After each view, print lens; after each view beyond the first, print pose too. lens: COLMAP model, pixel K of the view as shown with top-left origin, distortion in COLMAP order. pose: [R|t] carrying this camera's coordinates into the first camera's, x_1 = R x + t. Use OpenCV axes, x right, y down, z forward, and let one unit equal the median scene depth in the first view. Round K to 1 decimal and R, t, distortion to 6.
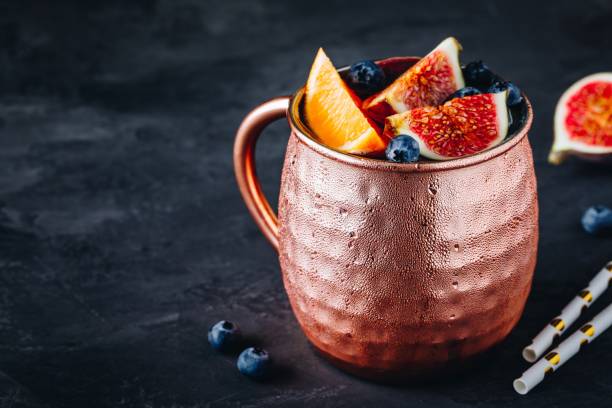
lens RADIAL K [[2224.4, 0, 306.3], [0, 2224.4, 203.4], [0, 0, 1]] dist [0.224798, 0.000000]
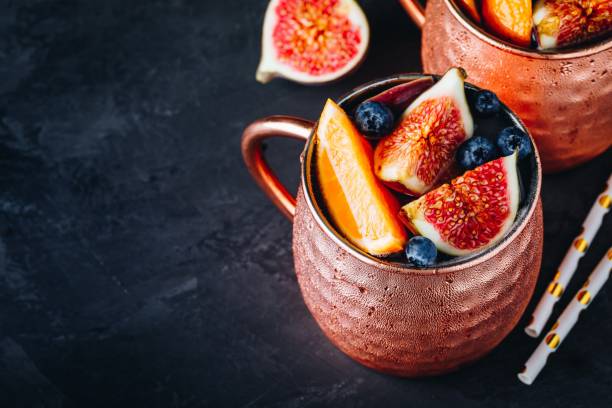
lens RADIAL K [[2224.4, 0, 305.2], [0, 2224.4, 203.6], [0, 0, 1]] dist [0.224798, 0.000000]
pose [[0.997458, -0.063136, 0.033023, -0.039471], [0.036665, 0.852230, 0.521881, -0.539608], [-0.061093, -0.519343, 0.852379, 0.120584]]
